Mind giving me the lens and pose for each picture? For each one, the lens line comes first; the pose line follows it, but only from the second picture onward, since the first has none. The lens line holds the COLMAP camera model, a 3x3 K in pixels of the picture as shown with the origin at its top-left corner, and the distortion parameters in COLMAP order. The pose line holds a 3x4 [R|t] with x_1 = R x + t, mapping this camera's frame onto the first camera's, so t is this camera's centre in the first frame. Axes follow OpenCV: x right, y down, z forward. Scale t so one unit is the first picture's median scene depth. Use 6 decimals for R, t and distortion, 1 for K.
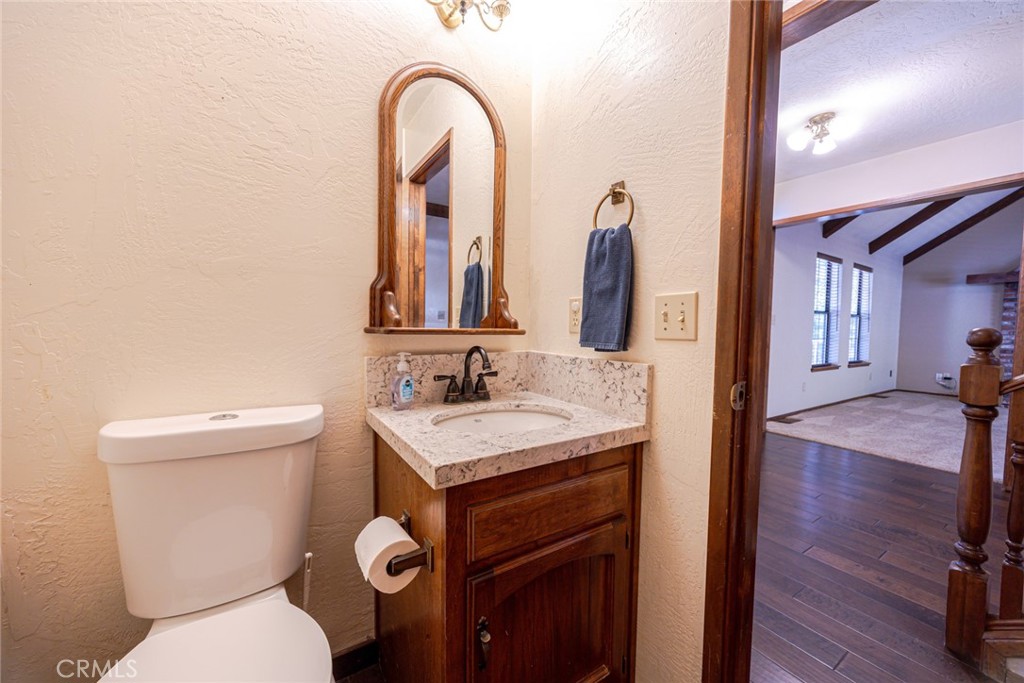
lens RADIAL K [[372.0, 0, 482.2], [0, 372.0, 337.6], [0, 0, 1]] dist [0.001167, 0.000015]
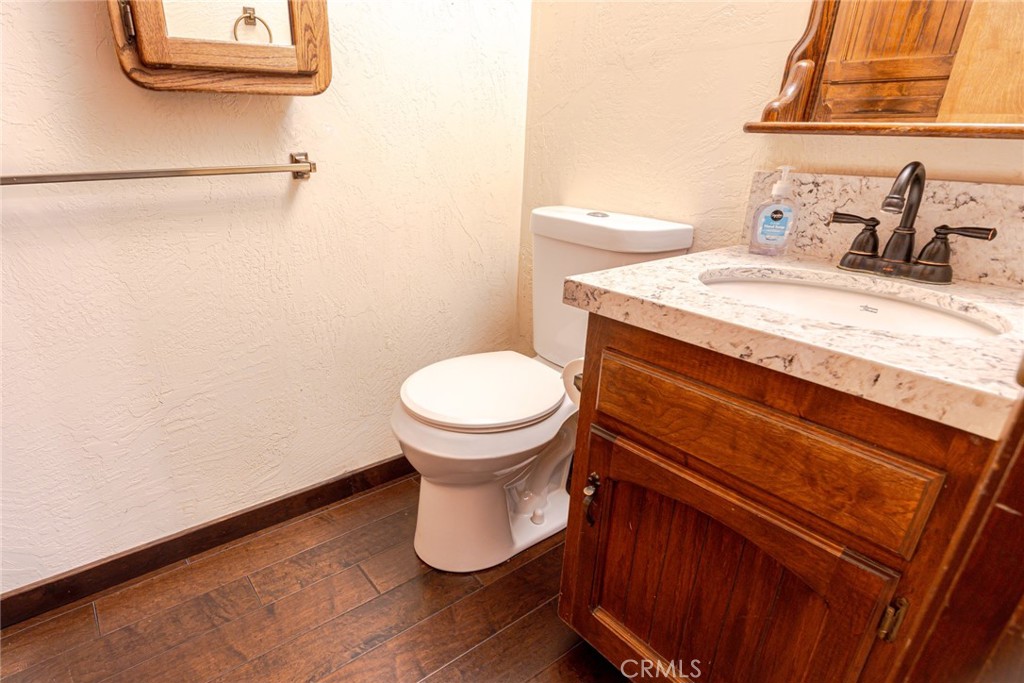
lens RADIAL K [[590.8, 0, 512.0], [0, 590.8, 341.5], [0, 0, 1]] dist [-0.000644, -0.000005]
pose [[0.146614, 0.321147, -0.935611, 0.976664], [-0.046319, 0.947024, 0.317806, 0.034117], [0.988109, -0.003258, 0.153723, 0.512622]]
